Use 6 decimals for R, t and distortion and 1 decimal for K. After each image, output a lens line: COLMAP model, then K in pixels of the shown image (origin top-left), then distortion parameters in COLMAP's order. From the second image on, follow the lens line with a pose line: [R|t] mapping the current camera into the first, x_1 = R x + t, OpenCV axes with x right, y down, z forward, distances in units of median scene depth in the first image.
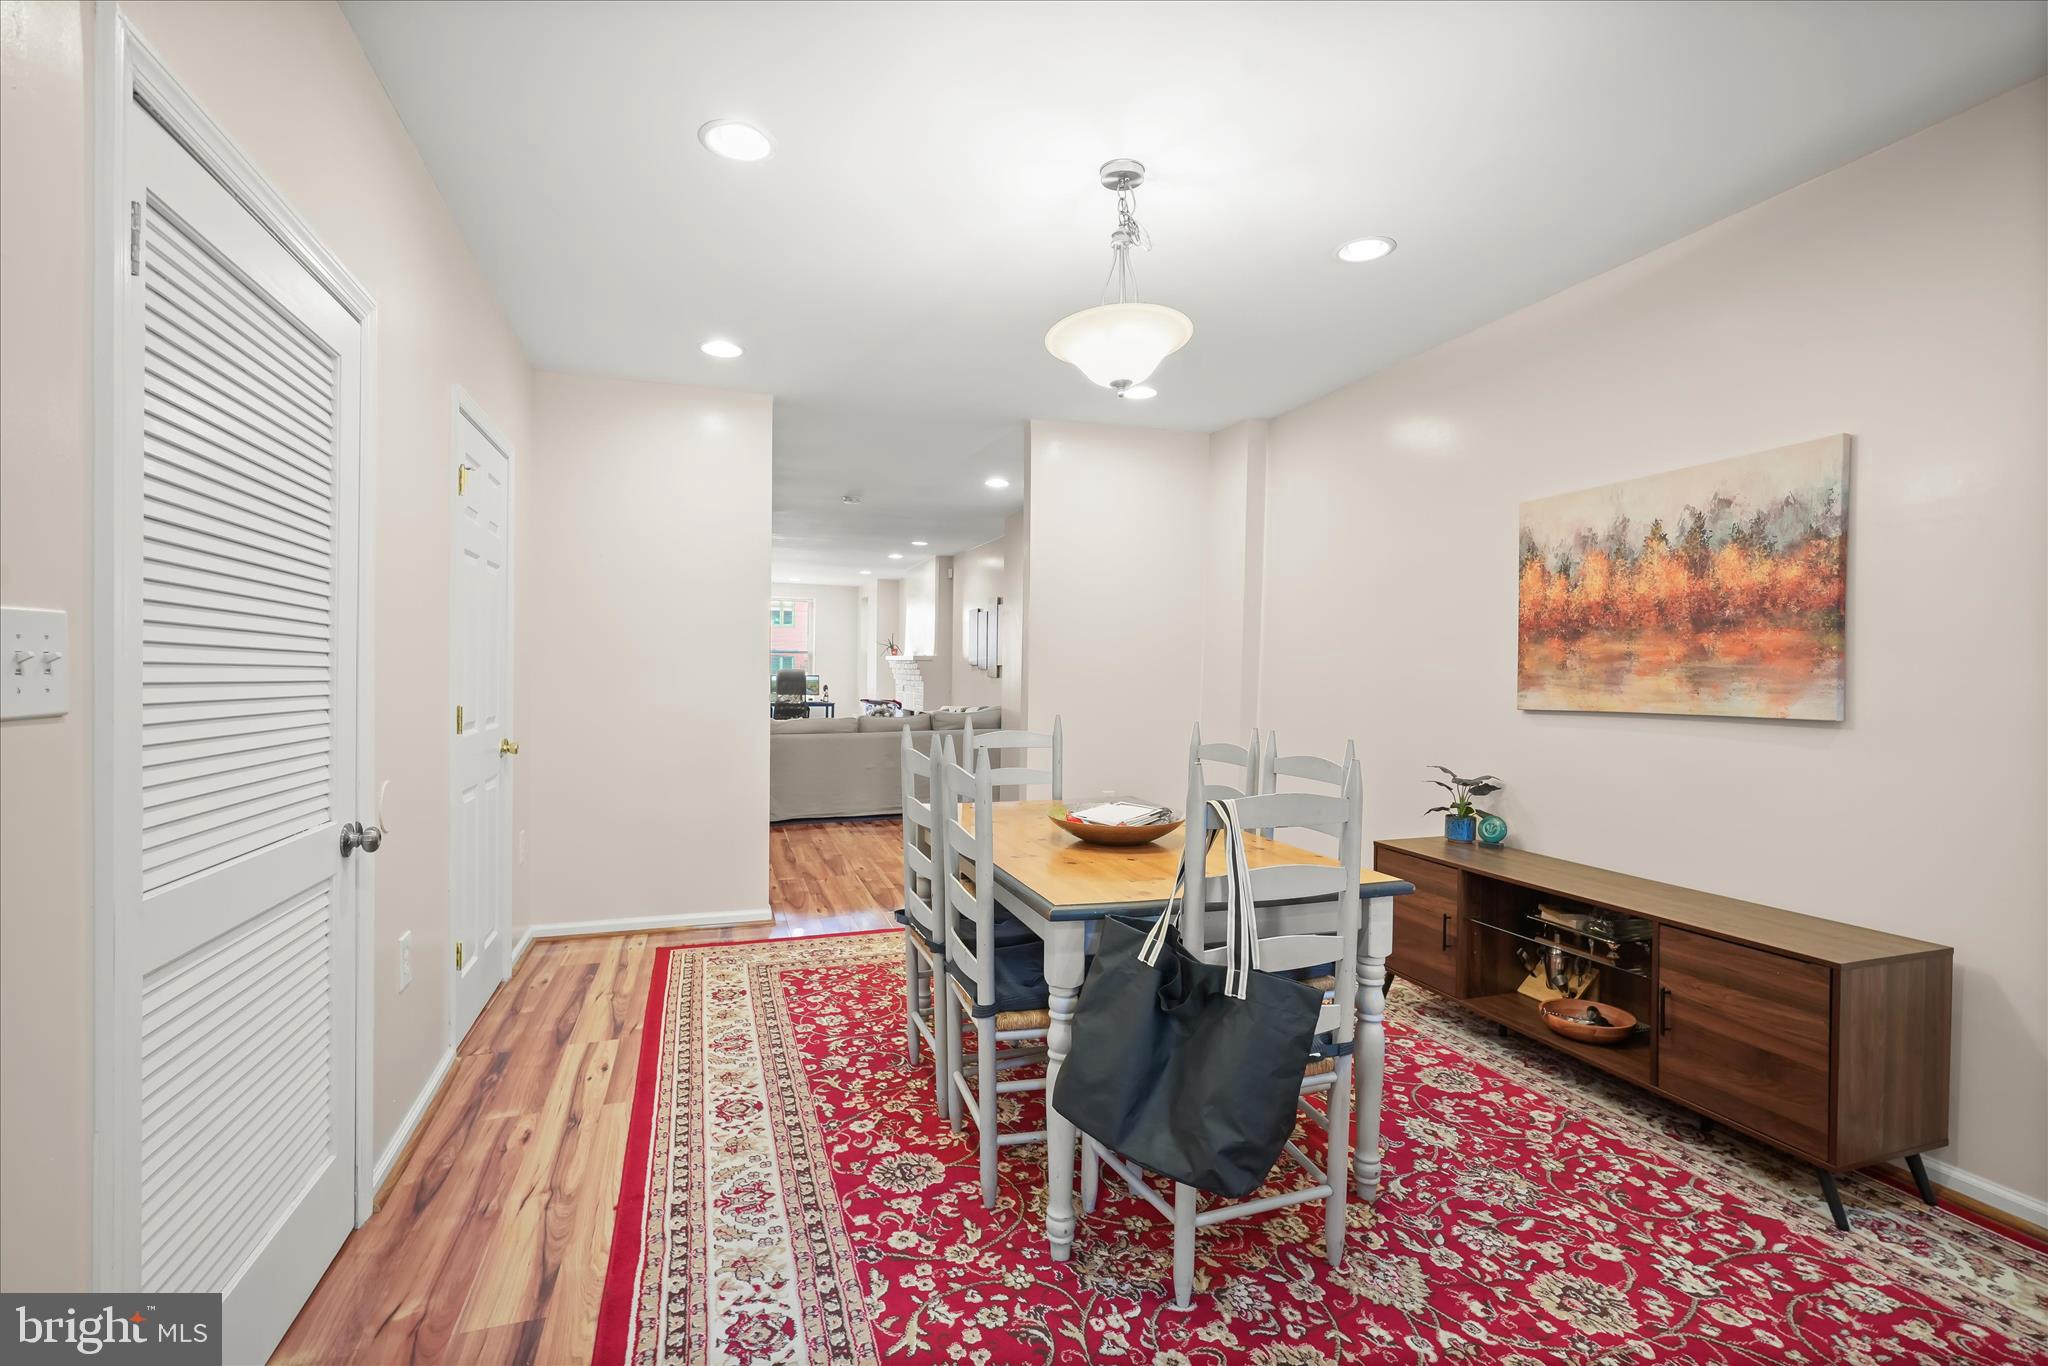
lens RADIAL K [[920.8, 0, 1021.0], [0, 920.8, 685.7], [0, 0, 1]] dist [-0.002210, 0.000357]
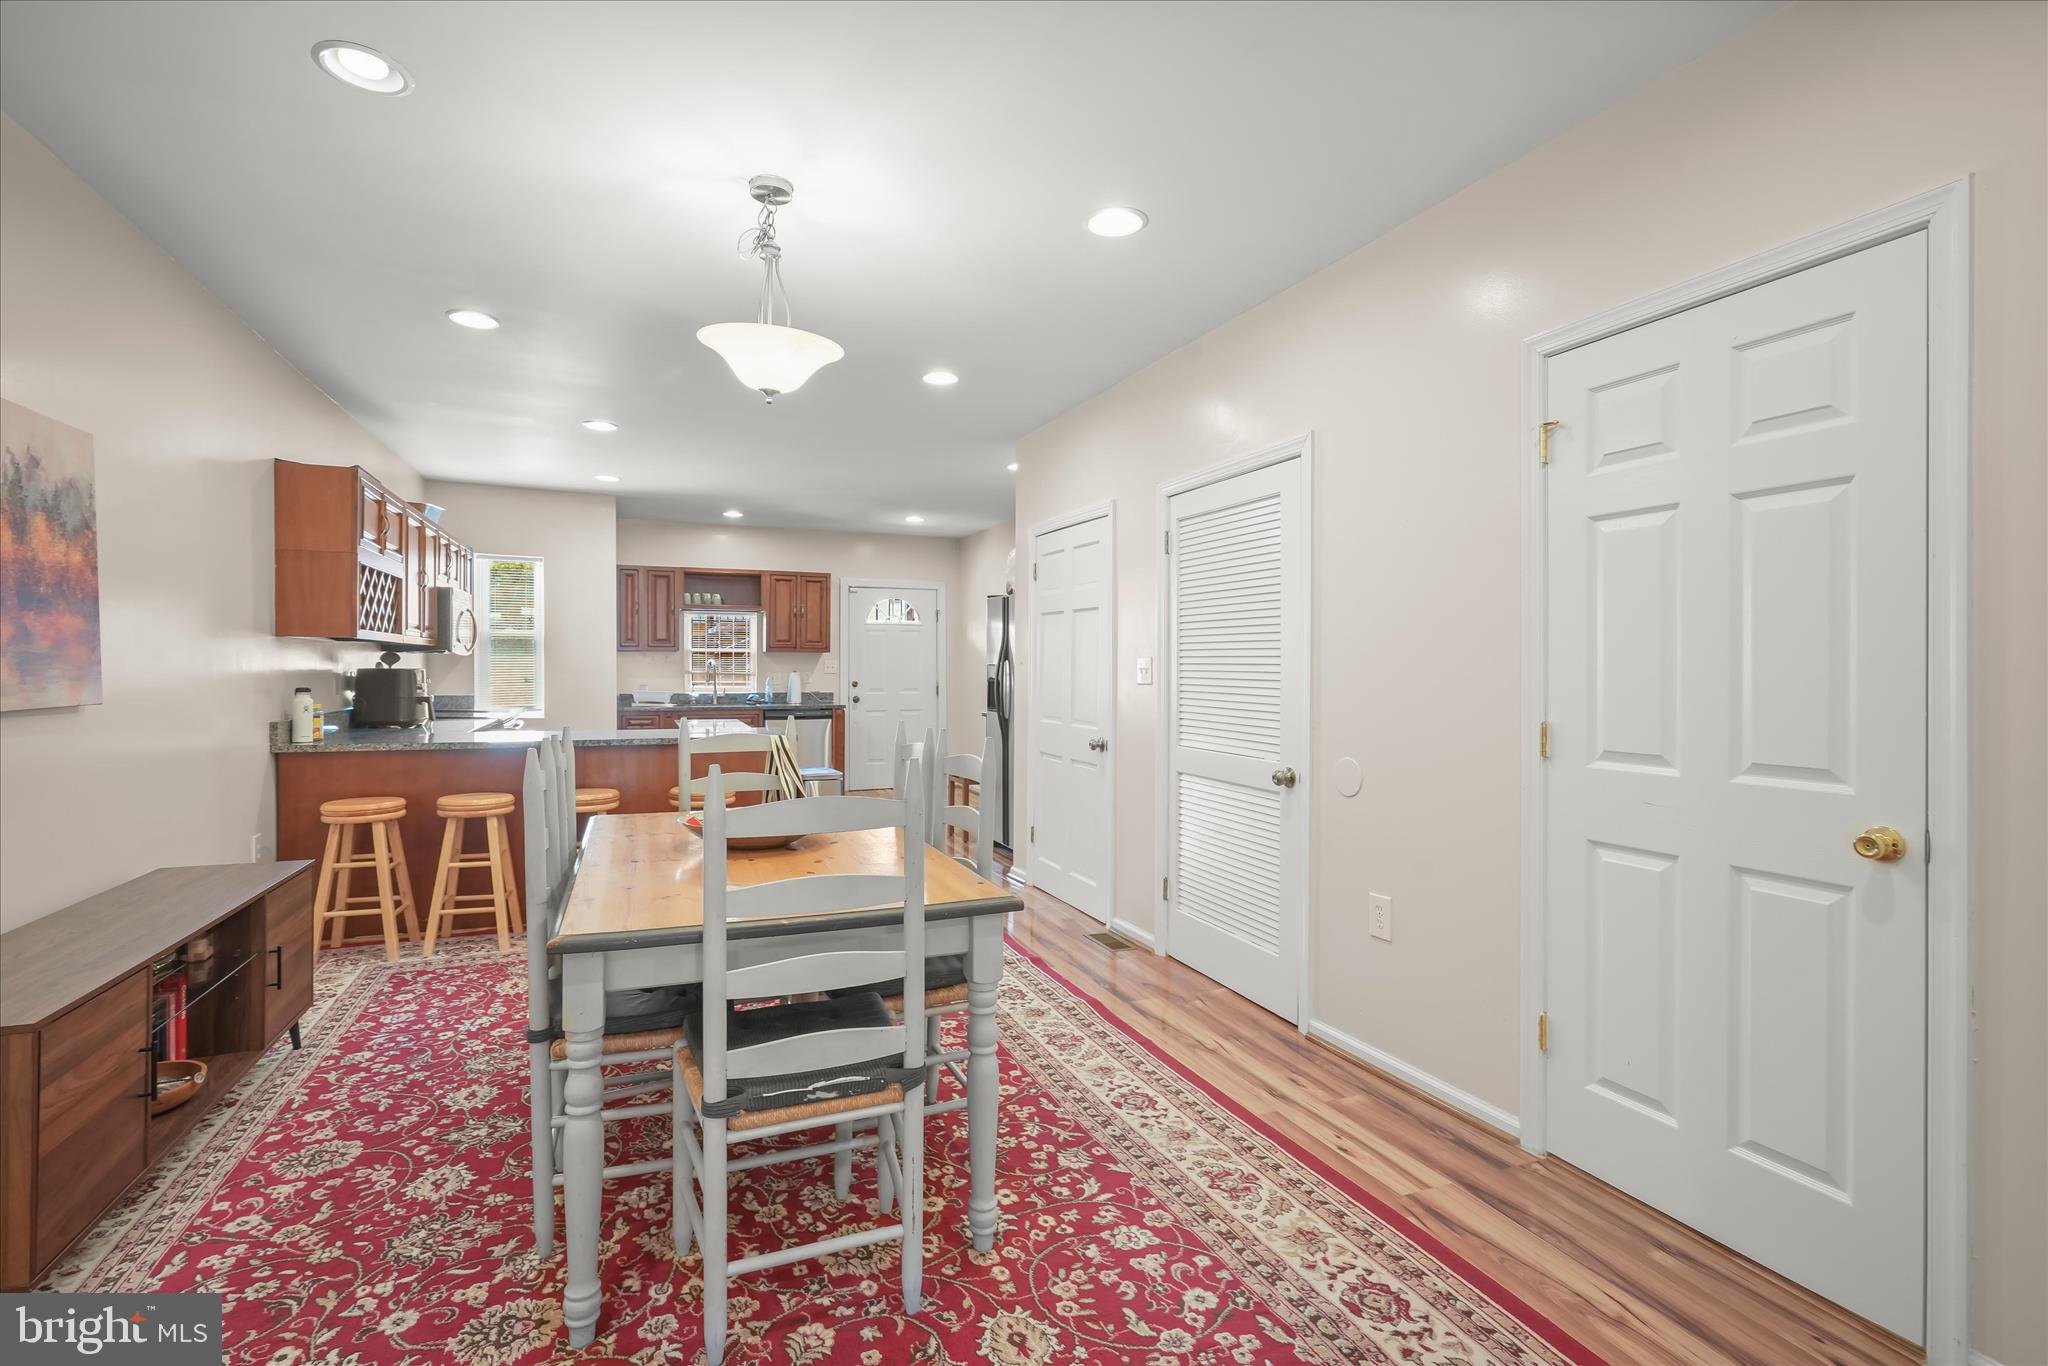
lens RADIAL K [[942.0, 0, 1011.2], [0, 942.0, 673.0], [0, 0, 1]] dist [-0.000346, 0.000511]
pose [[-0.998509, -0.014402, -0.052658, -0.106174], [-0.015366, 0.999721, 0.017948, -0.031167], [0.052385, 0.018731, -0.998451, 1.967958]]
